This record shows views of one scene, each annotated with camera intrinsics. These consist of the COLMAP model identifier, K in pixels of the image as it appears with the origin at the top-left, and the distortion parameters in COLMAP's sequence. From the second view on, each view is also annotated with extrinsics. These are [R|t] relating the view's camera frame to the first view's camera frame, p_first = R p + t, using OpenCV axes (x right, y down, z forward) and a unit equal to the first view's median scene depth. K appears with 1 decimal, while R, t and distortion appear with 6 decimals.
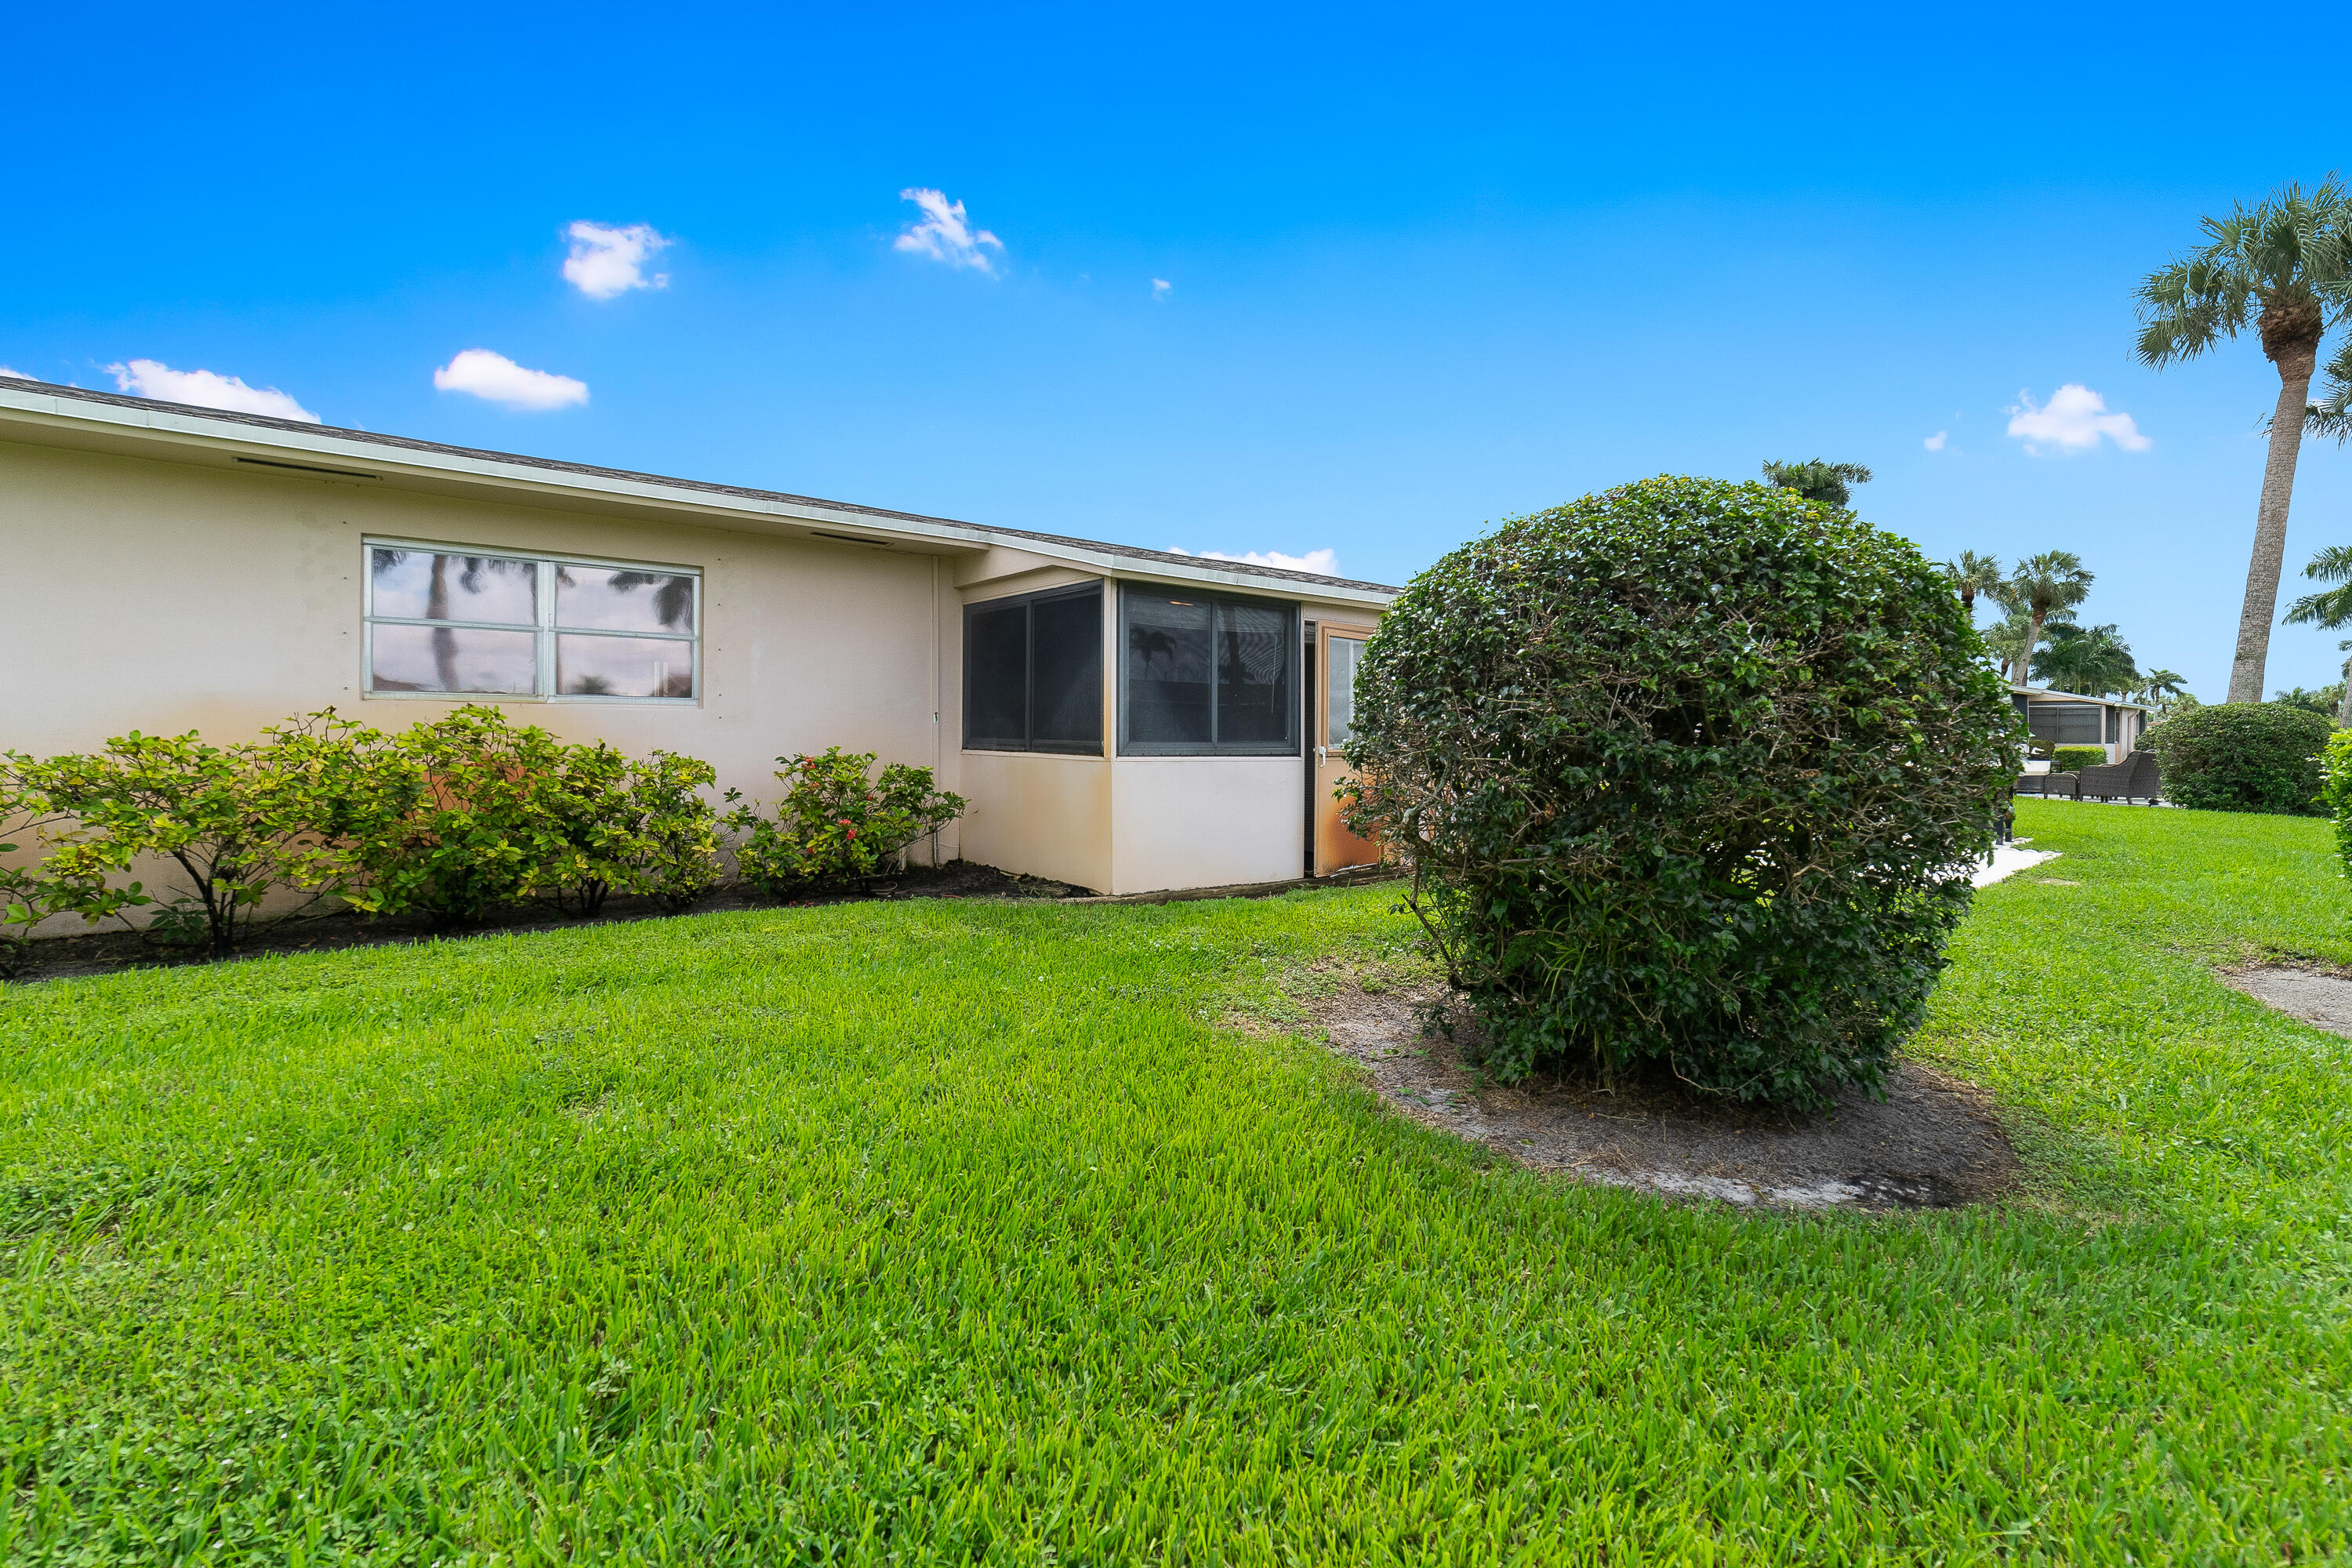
lens RADIAL K [[912.8, 0, 1171.5], [0, 912.8, 785.6], [0, 0, 1]] dist [-0.024235, 0.008635]
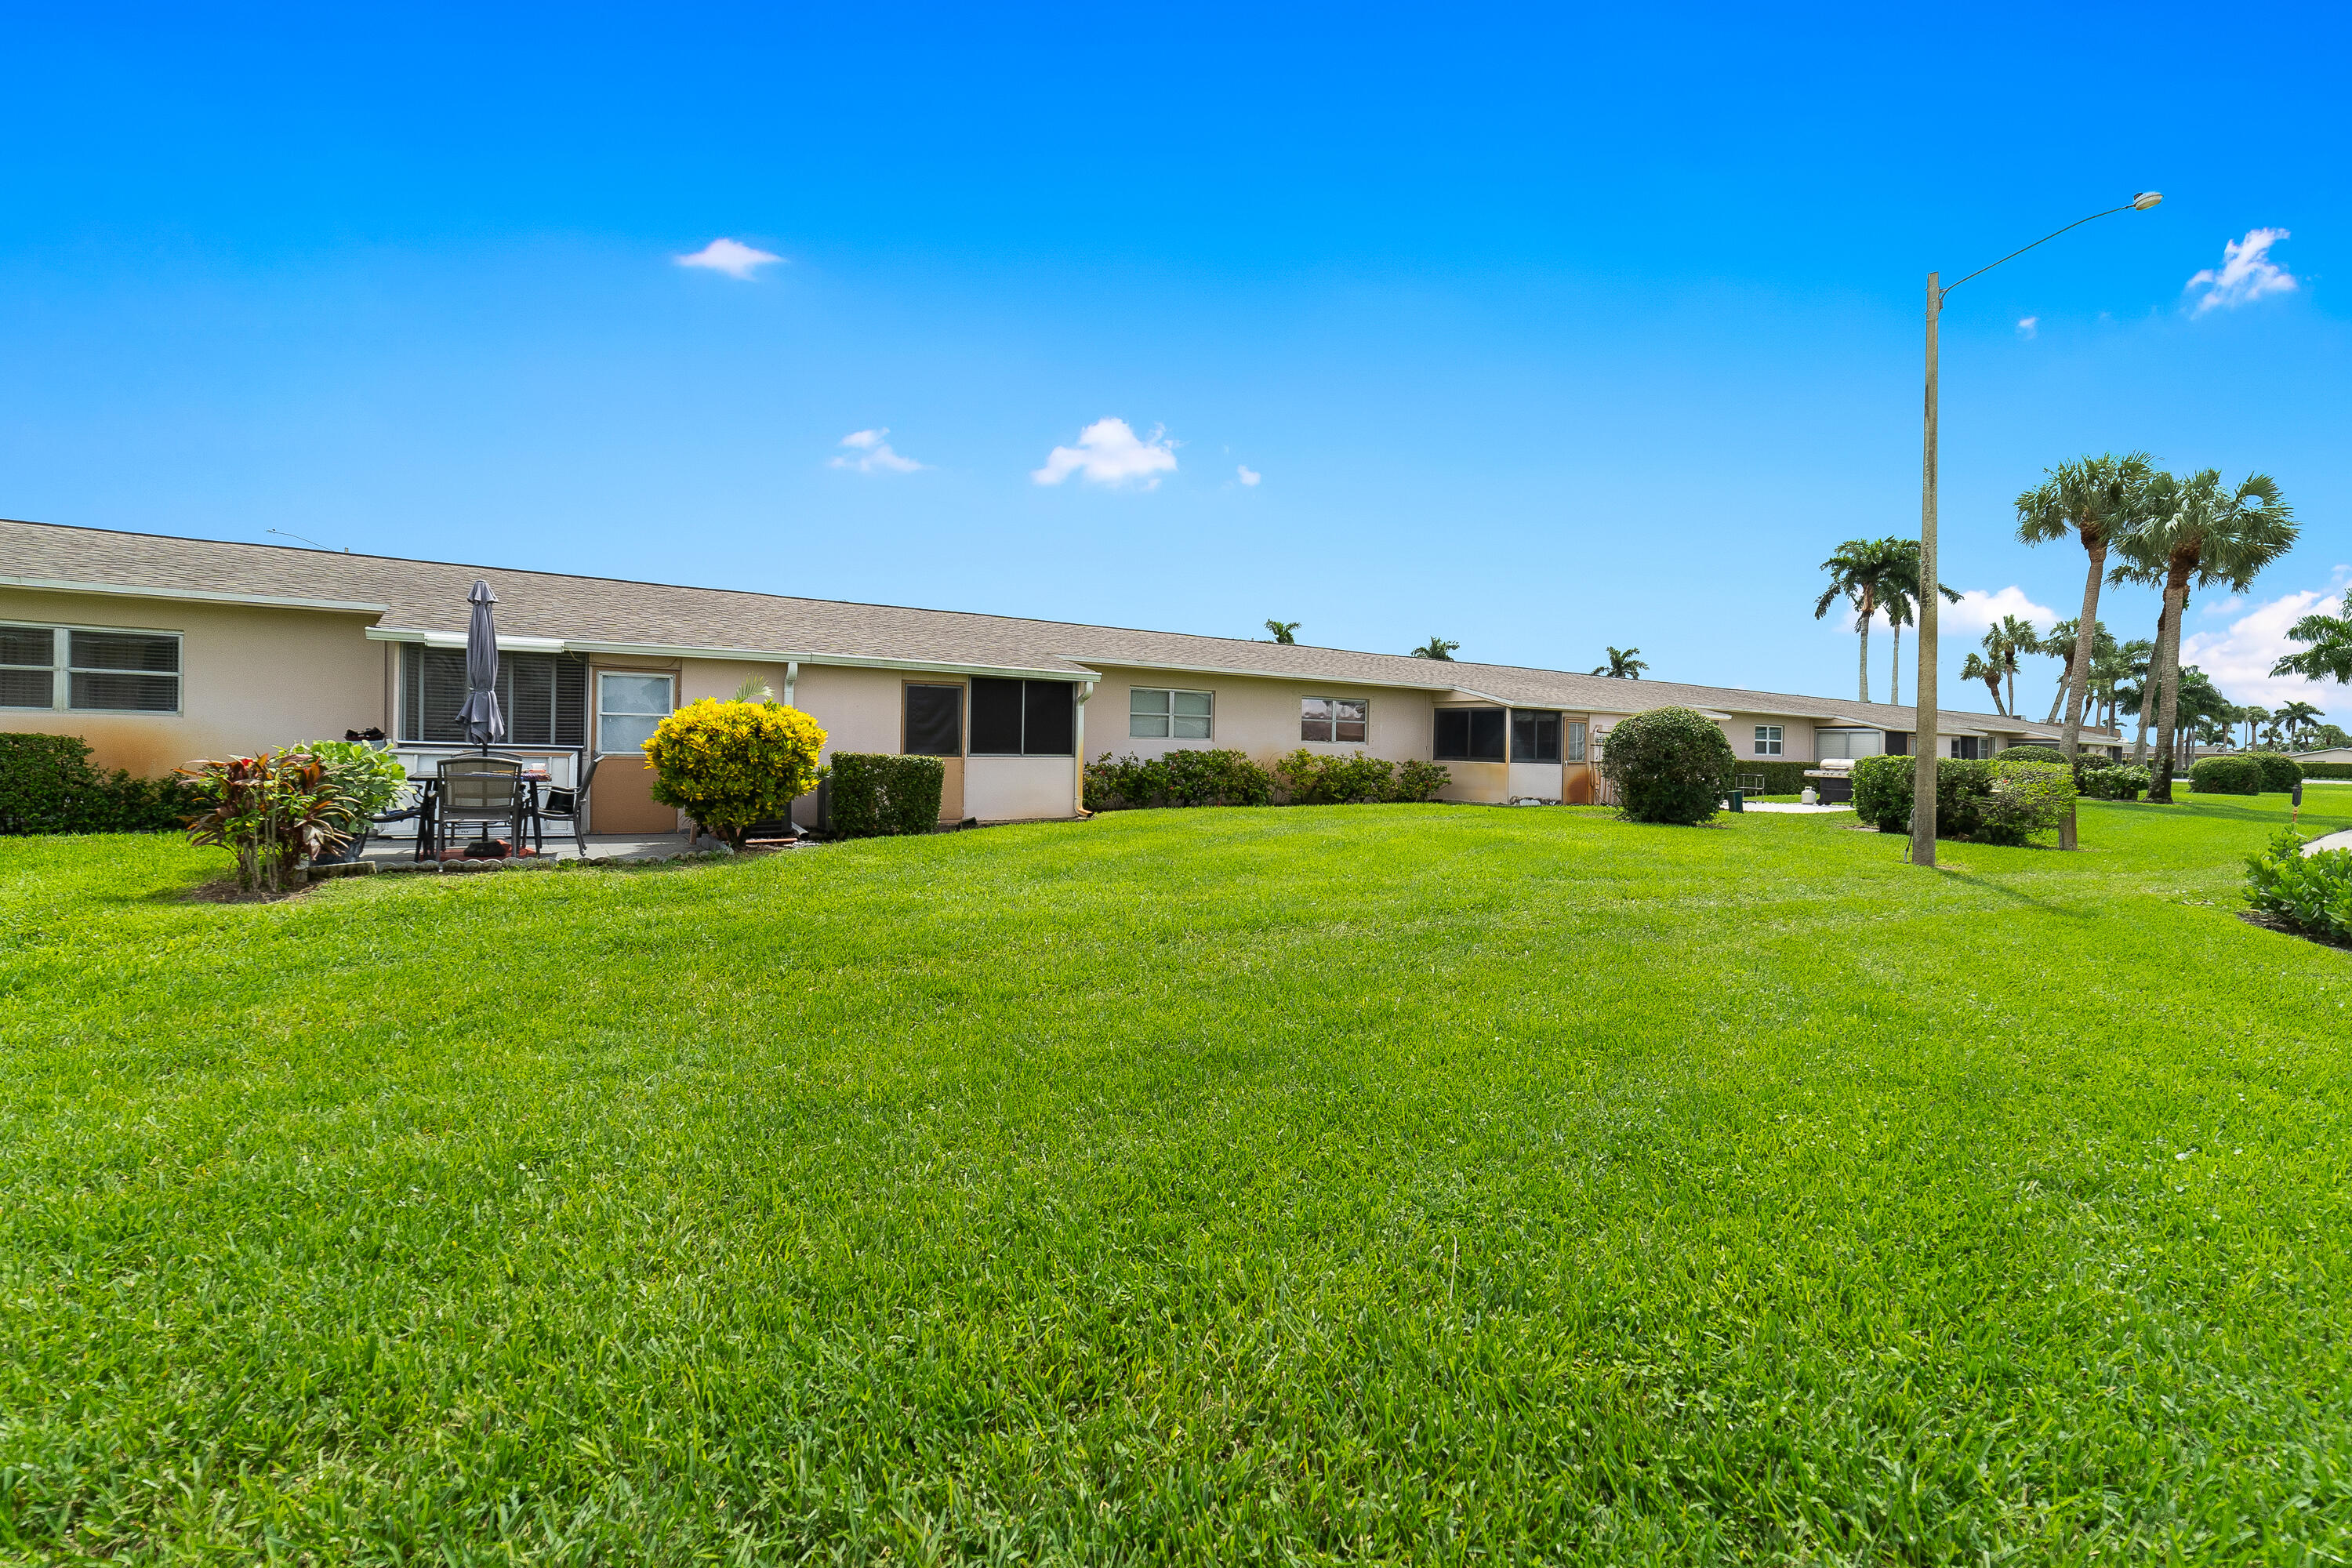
lens RADIAL K [[912.8, 0, 1171.5], [0, 912.8, 785.6], [0, 0, 1]] dist [-0.024235, 0.008635]
pose [[0.994333, 0.013350, -0.105473, -0.365495], [-0.015790, 0.999626, -0.022333, 0.057833], [0.105135, 0.023872, 0.994171, -0.935373]]
